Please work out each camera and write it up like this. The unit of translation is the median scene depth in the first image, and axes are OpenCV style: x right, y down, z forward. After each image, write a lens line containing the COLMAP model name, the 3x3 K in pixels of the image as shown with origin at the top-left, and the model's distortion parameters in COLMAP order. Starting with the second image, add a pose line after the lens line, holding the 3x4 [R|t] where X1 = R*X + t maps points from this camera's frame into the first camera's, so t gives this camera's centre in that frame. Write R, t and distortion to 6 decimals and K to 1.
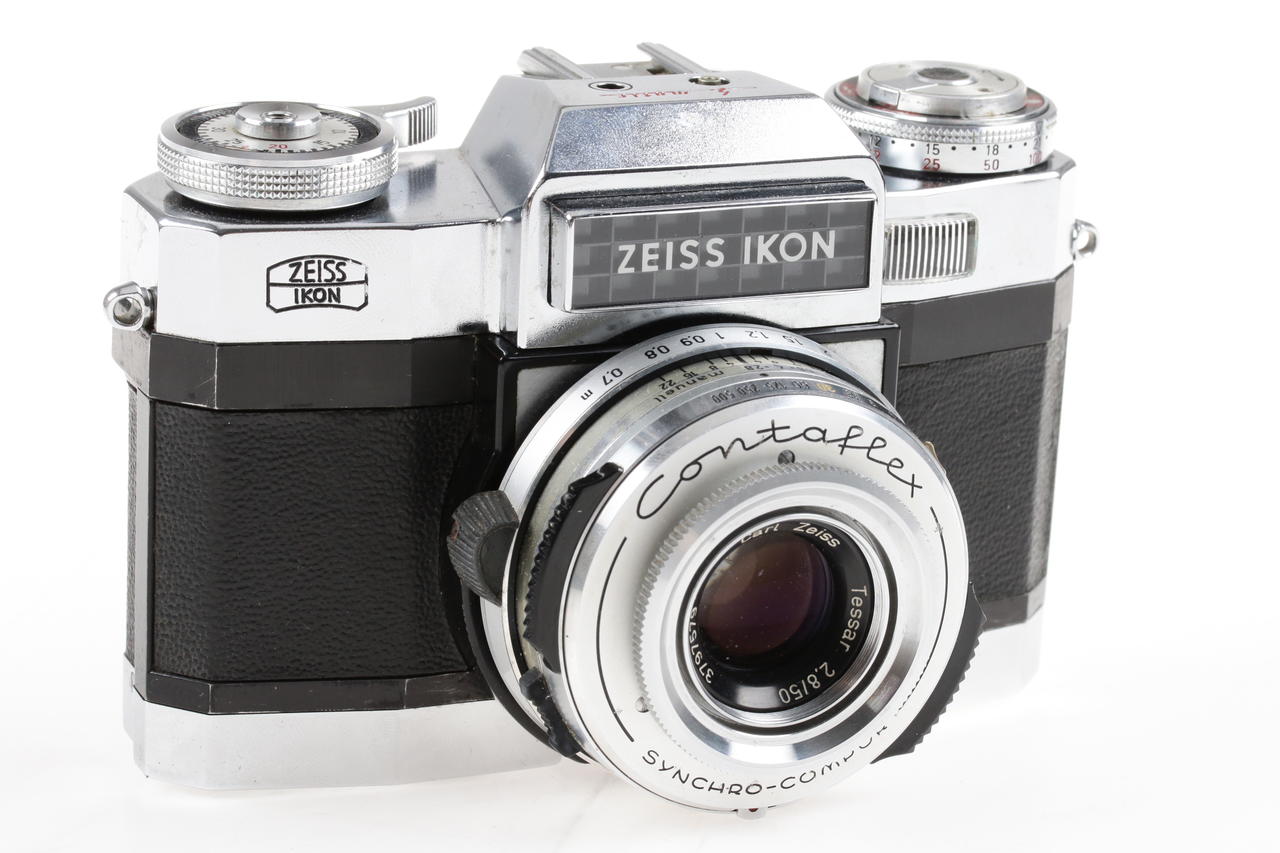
lens RADIAL K [[3628.6, 0, 639.7], [0, 3628.6, 427.7], [0, 0, 1]] dist [-0.283015, 0.000000]
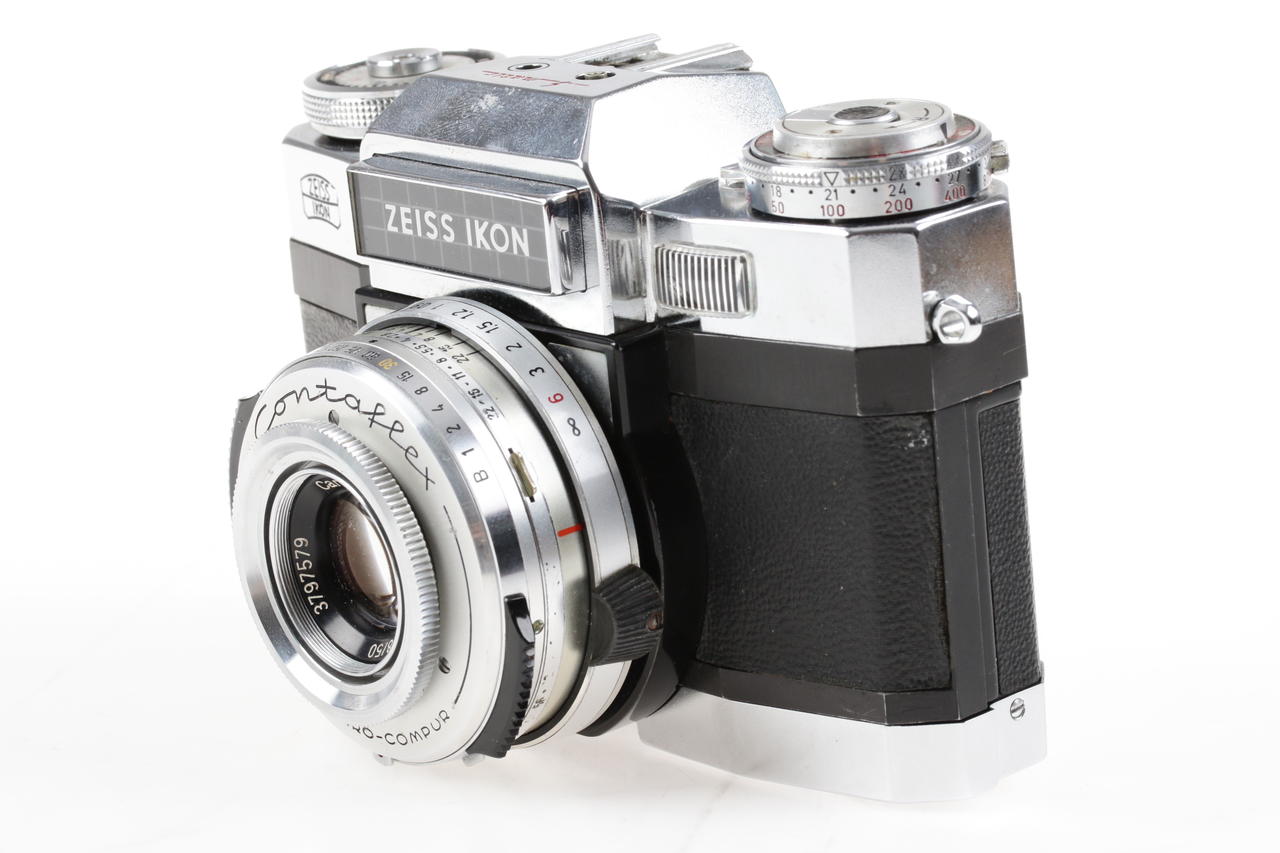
lens RADIAL K [[3628.6, 0, 639.7], [0, 3628.6, 426.3], [0, 0, 1]] dist [-0.283015, 0.000000]
pose [[0.400651, 0.206214, -0.892723, 0.992976], [-0.206496, 0.969598, 0.131298, -0.142367], [0.892658, 0.131739, 0.431052, 0.611656]]
